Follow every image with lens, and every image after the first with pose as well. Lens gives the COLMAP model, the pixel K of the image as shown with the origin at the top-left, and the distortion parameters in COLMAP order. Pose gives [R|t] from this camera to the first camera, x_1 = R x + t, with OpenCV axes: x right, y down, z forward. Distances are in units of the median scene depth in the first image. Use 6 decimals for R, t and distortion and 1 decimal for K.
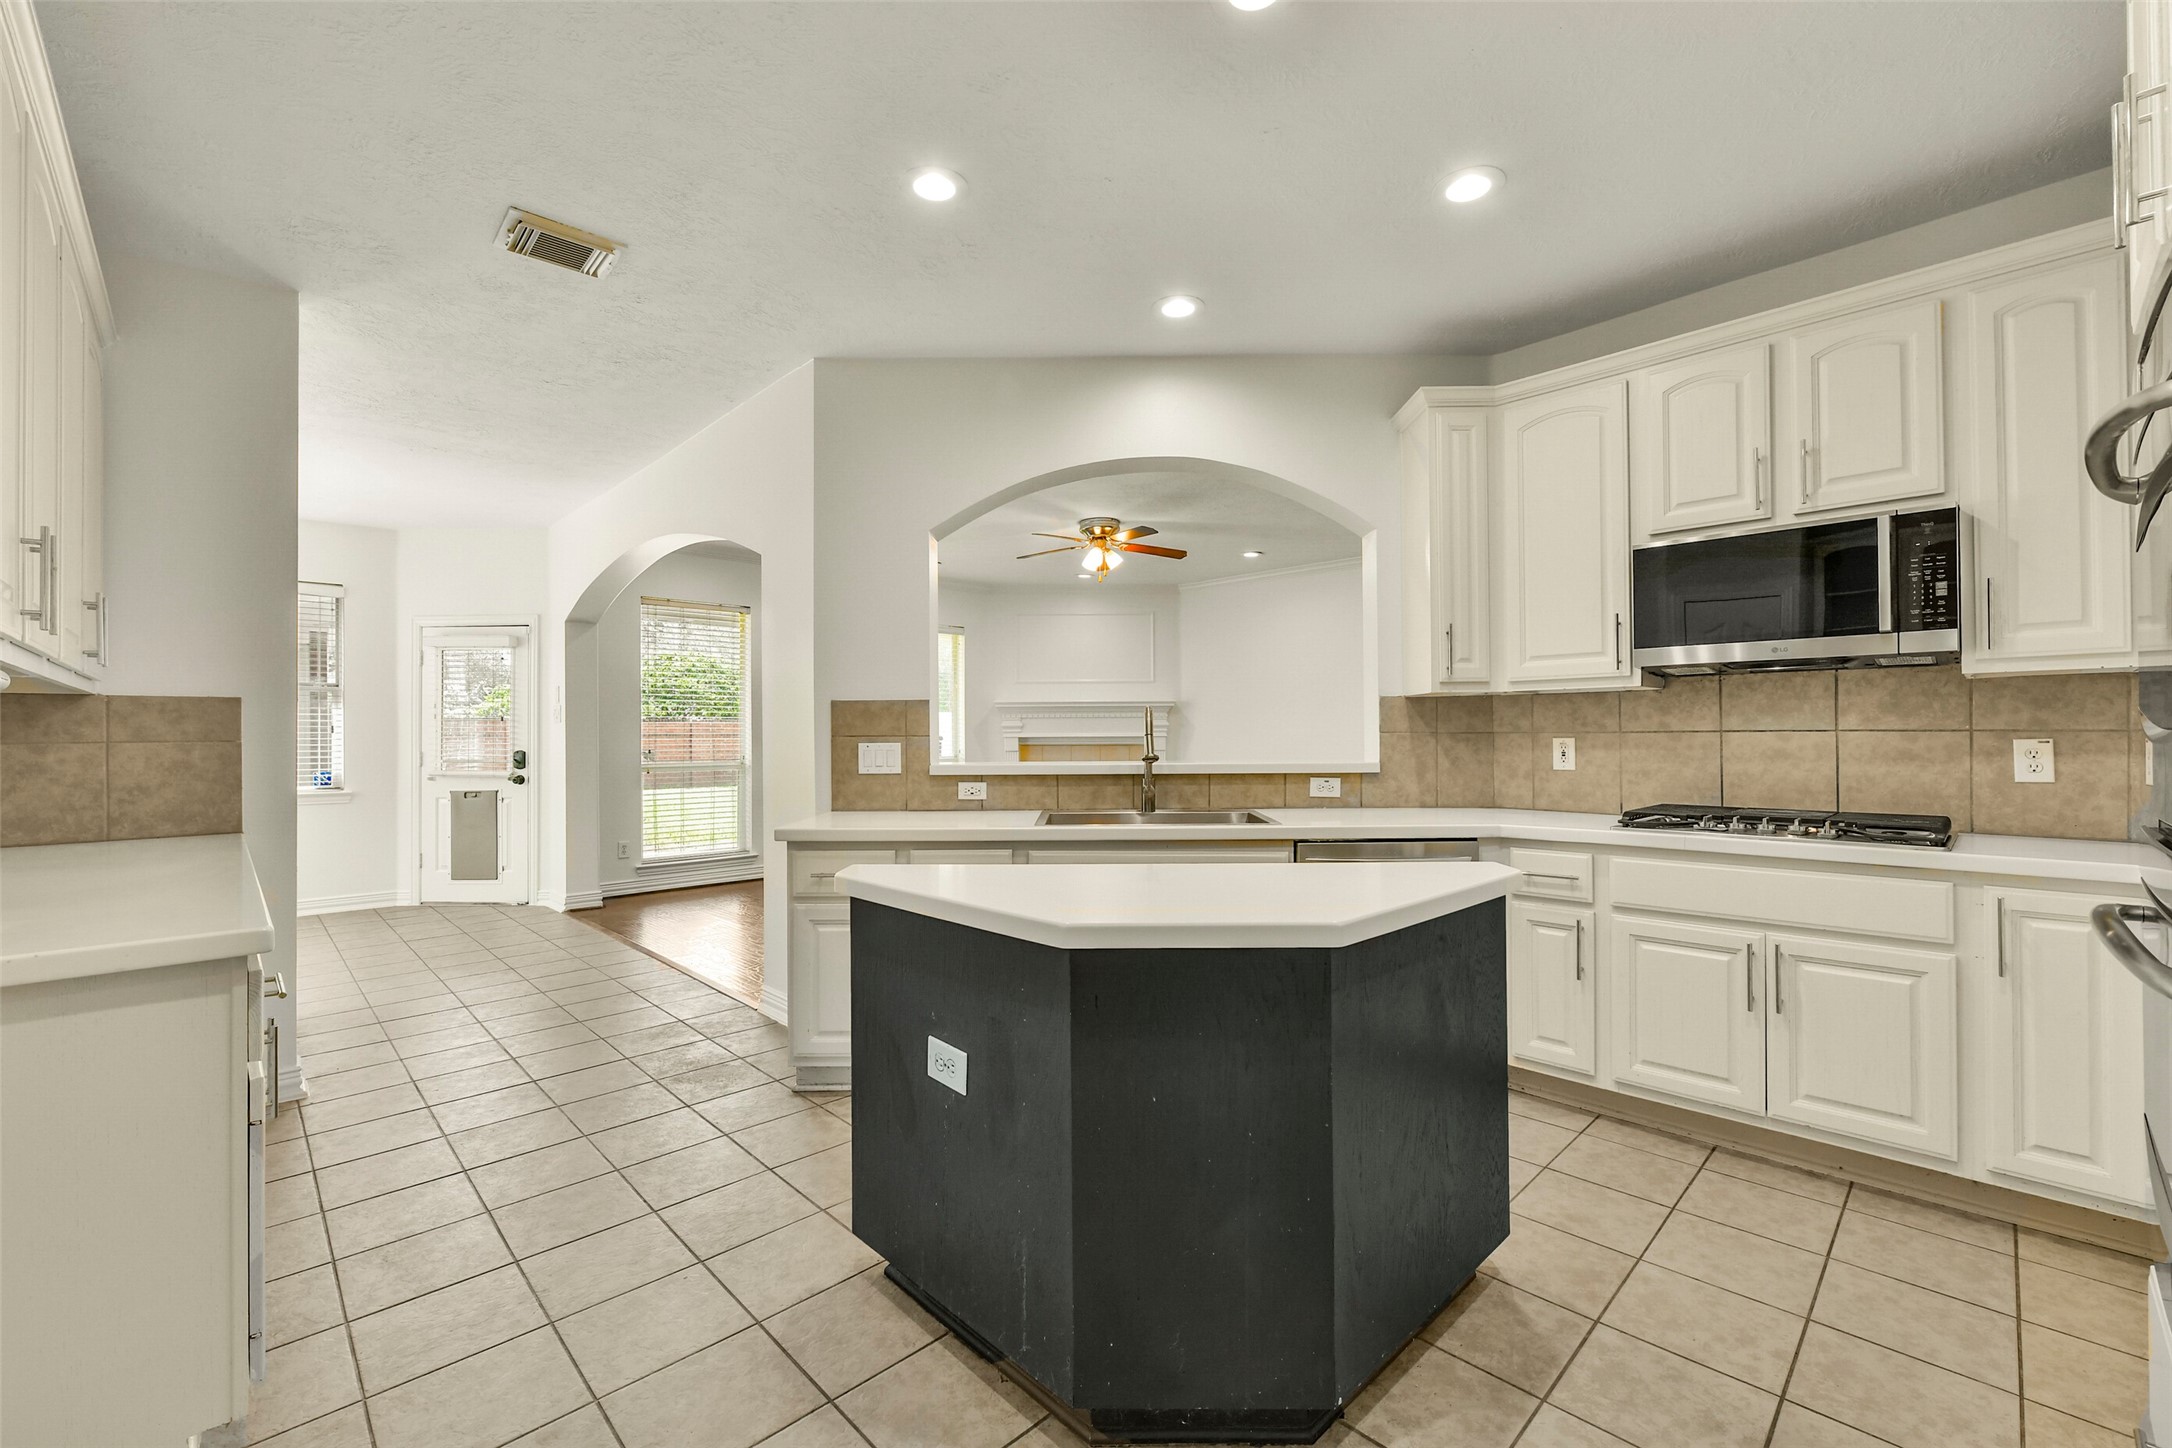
lens RADIAL K [[876.2, 0, 1083.4], [0, 876.2, 730.0], [0, 0, 1]] dist [-0.009056, -0.000010]
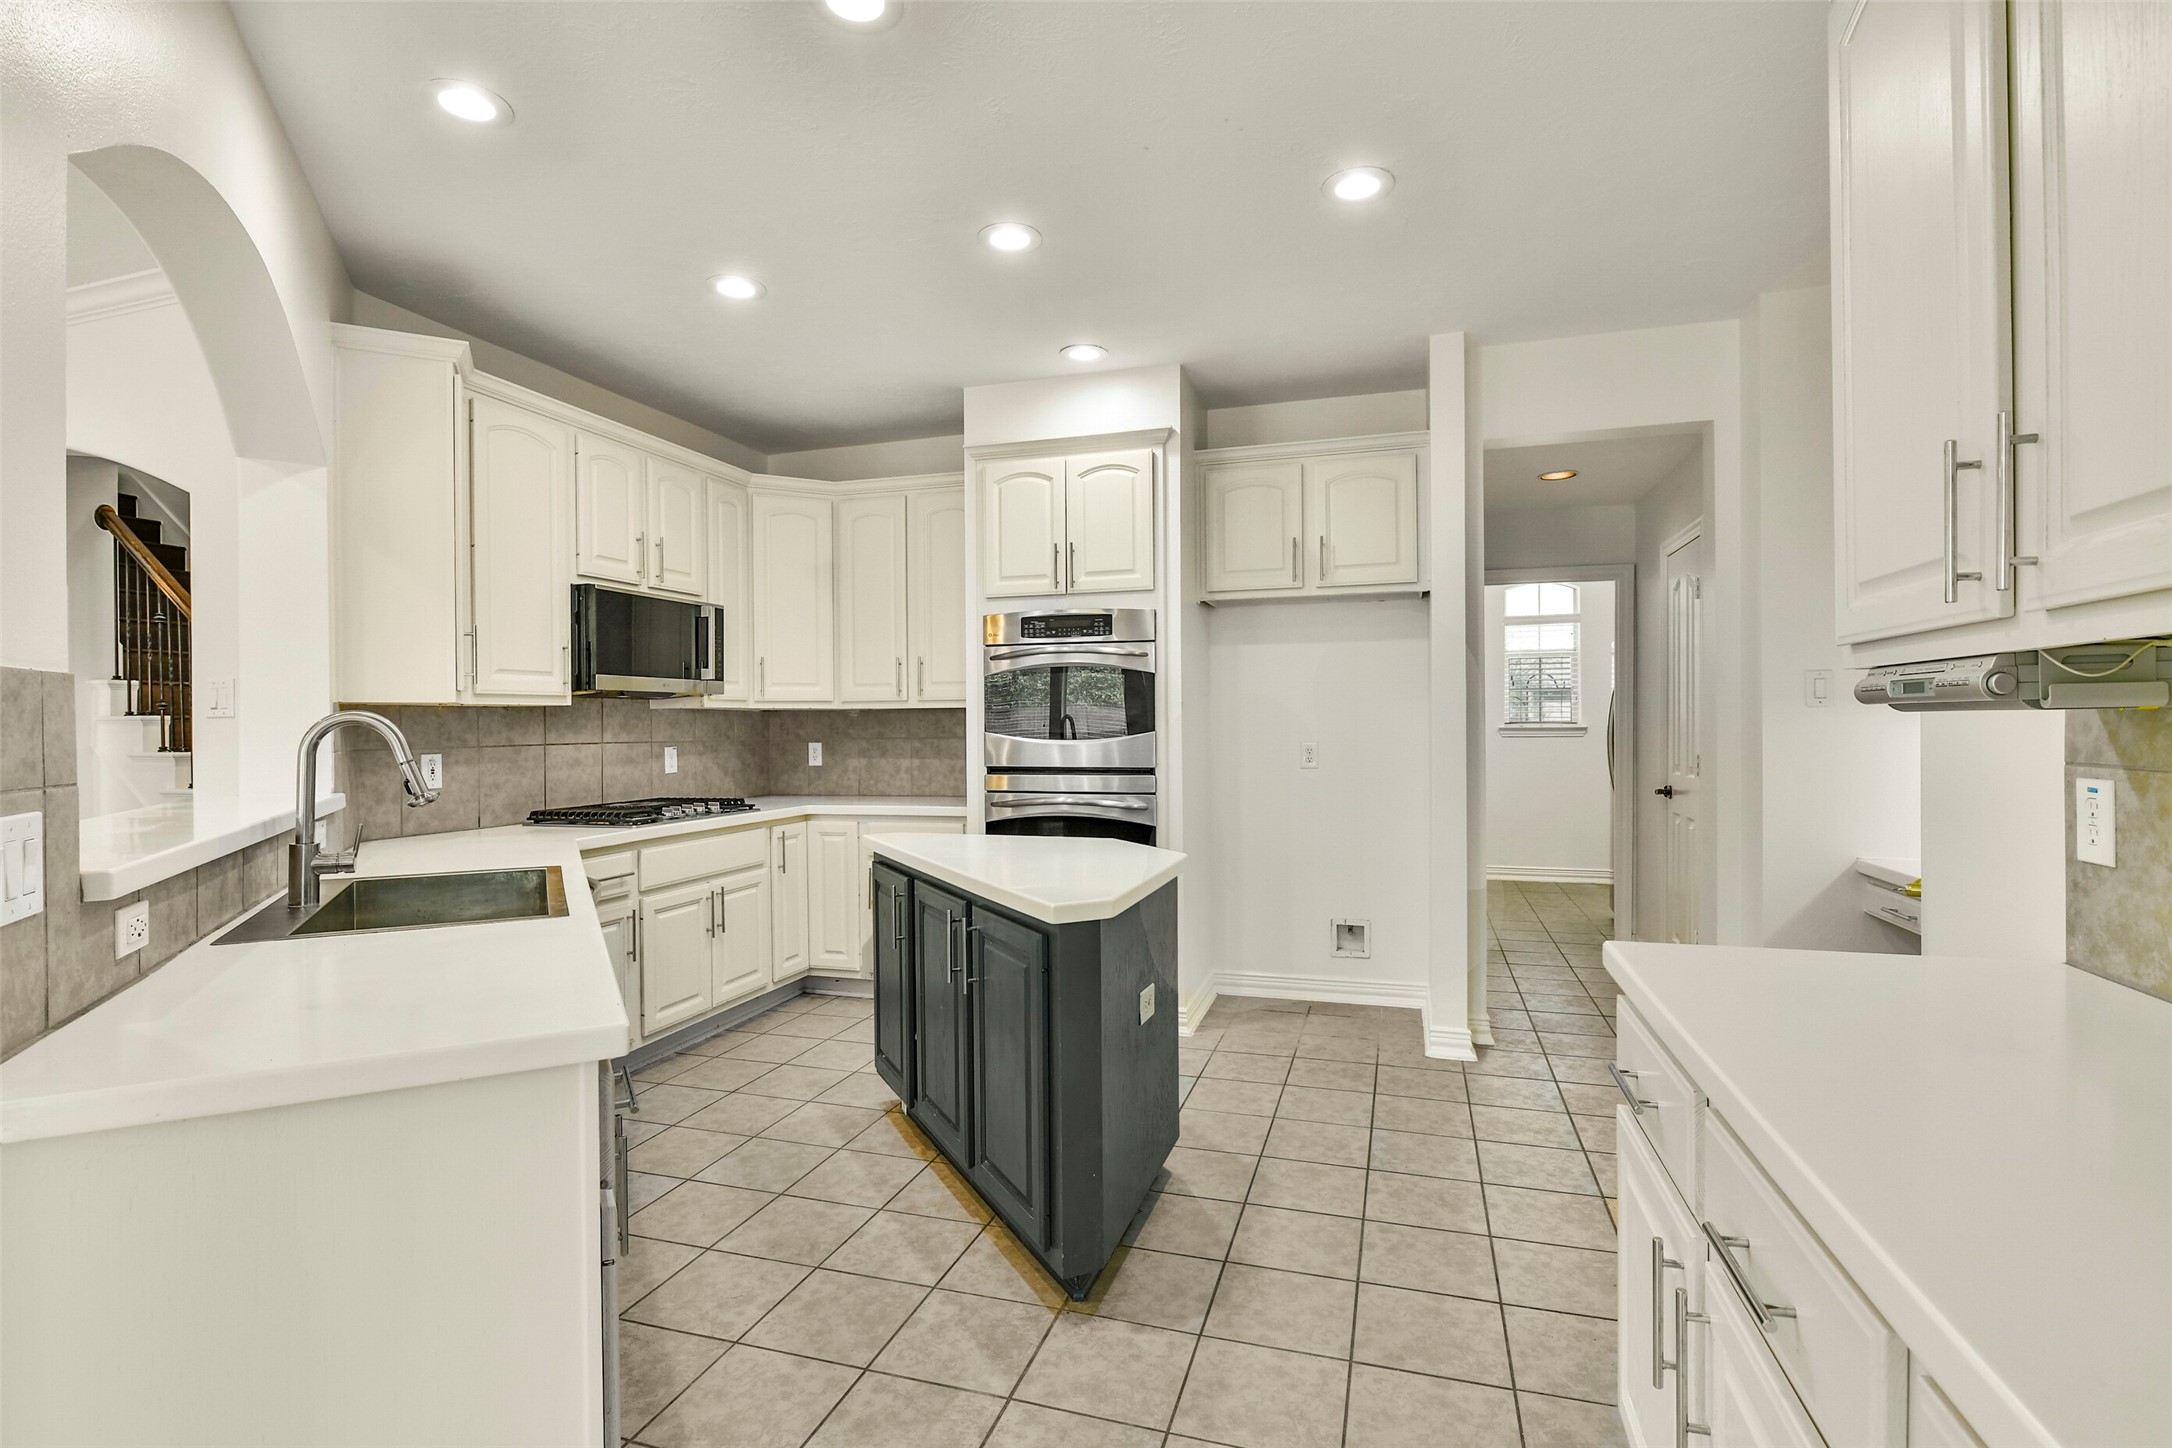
lens RADIAL K [[1020.2, 0, 1079.0], [0, 1020.2, 728.0], [0, 0, 1]] dist [0.000940, 0.000489]
pose [[-0.465150, 0.005277, 0.885216, -0.842623], [0.005651, 0.999980, -0.002992, -0.013561], [-0.885214, 0.003611, -0.465170, 1.036782]]
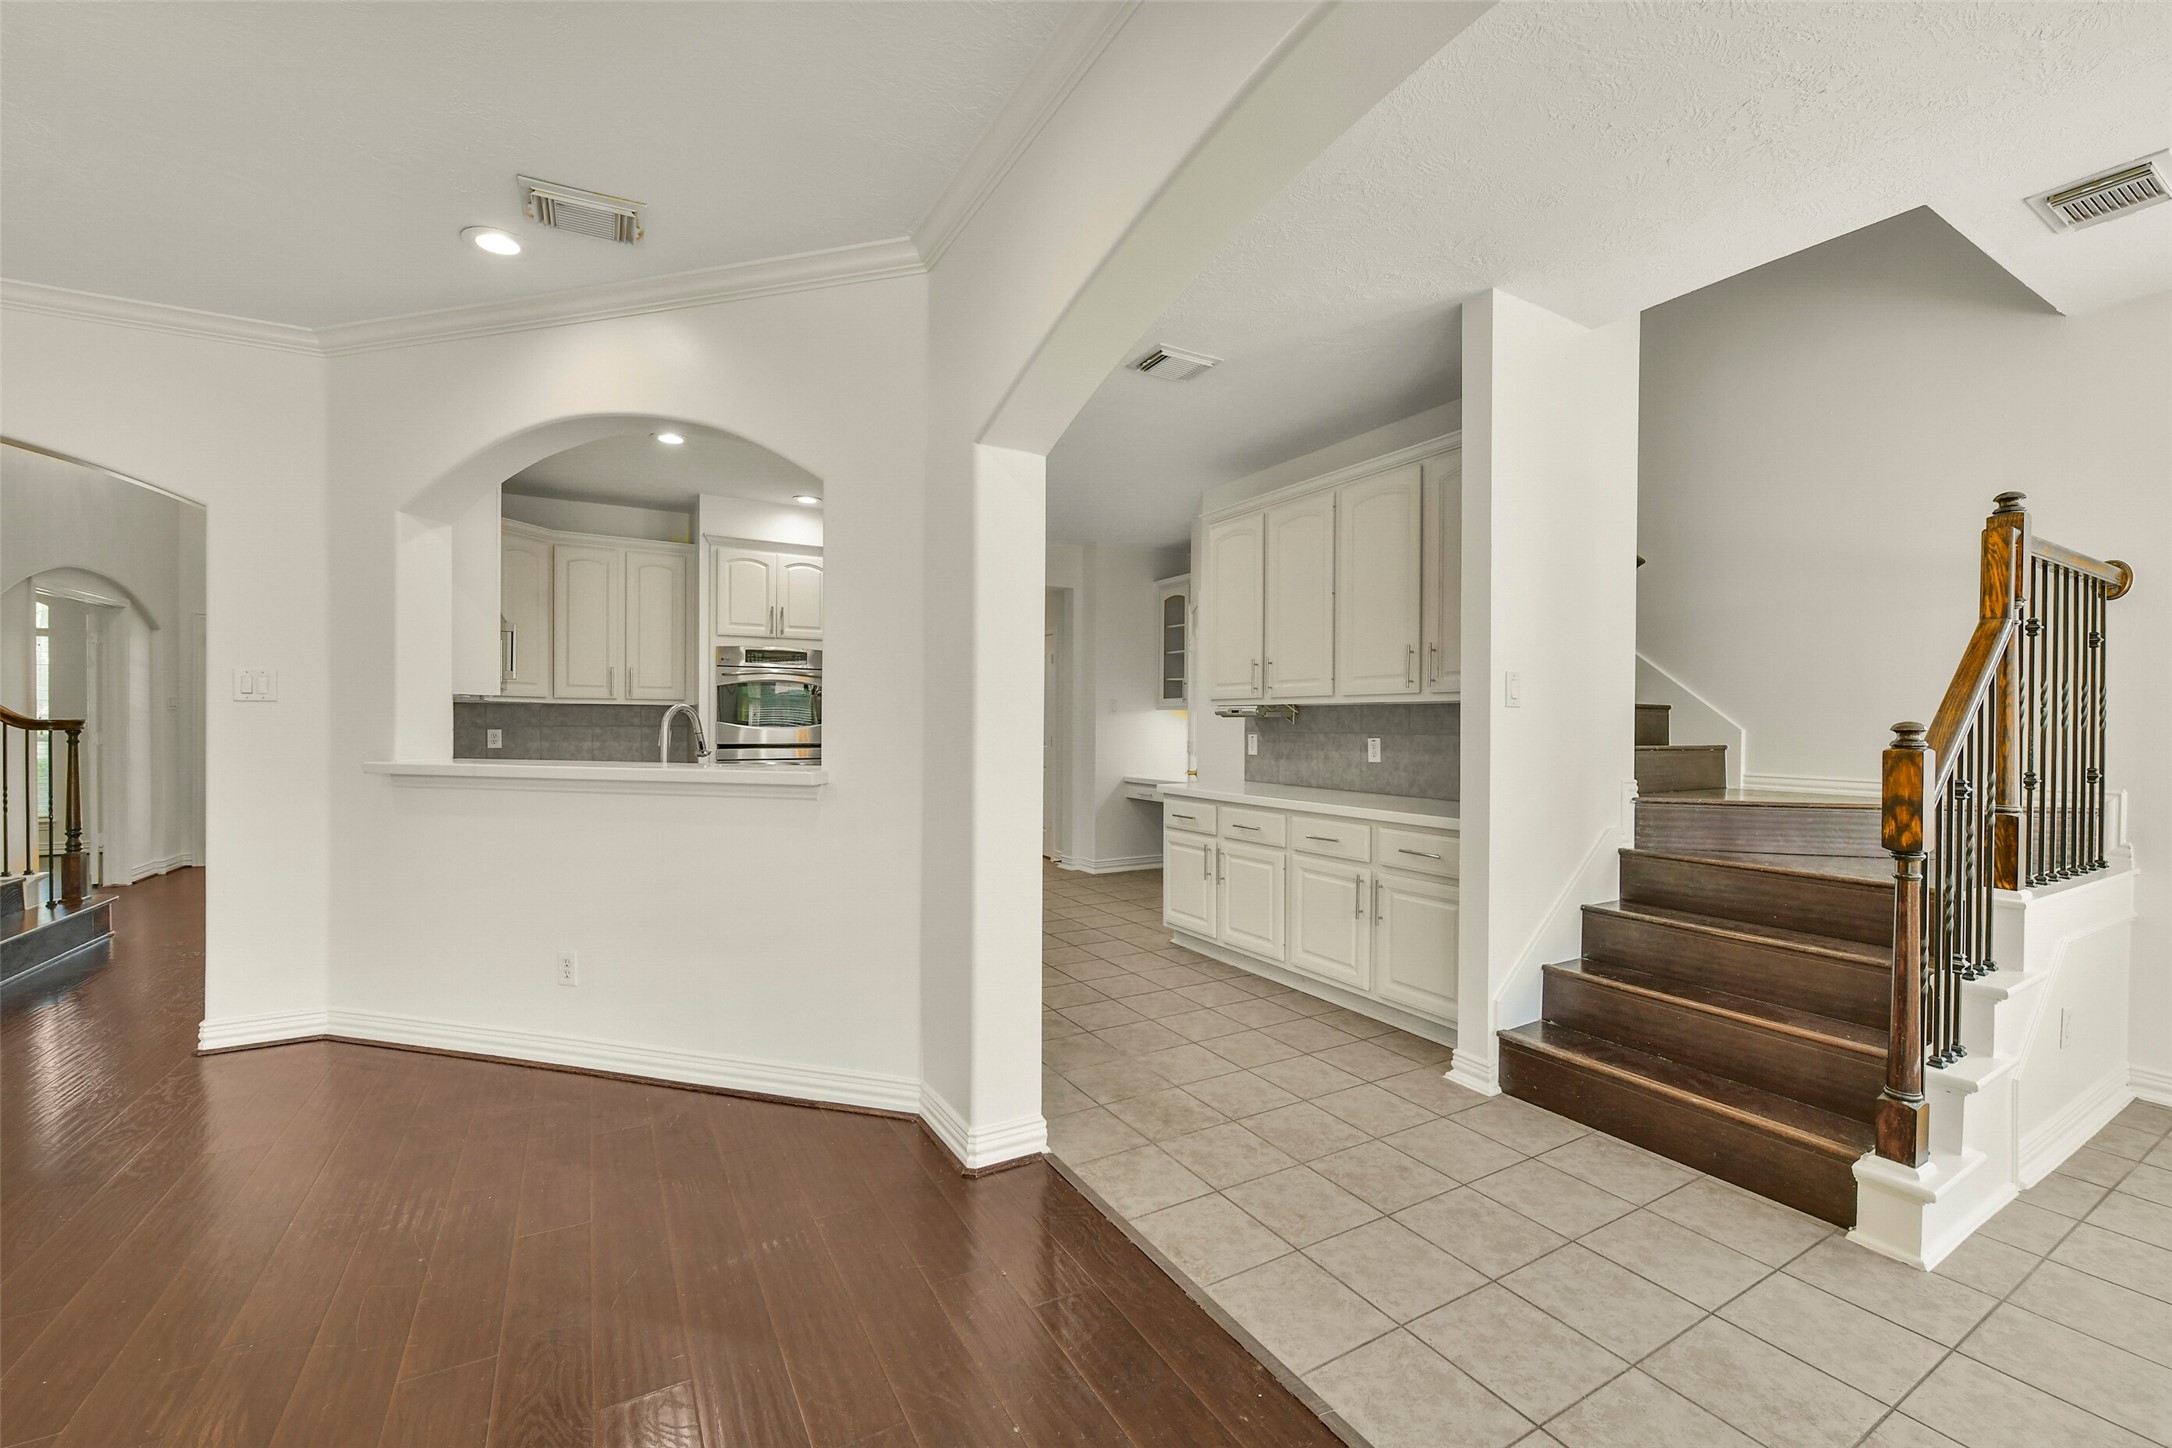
lens RADIAL K [[876.2, 0, 1075.2], [0, 876.2, 719.7], [0, 0, 1]] dist [-0.009056, -0.000010]
pose [[-0.968790, 0.000143, 0.247881, -0.716696], [-0.001343, 0.999982, -0.005826, -0.006400], [-0.247878, -0.005977, -0.968773, 2.250156]]
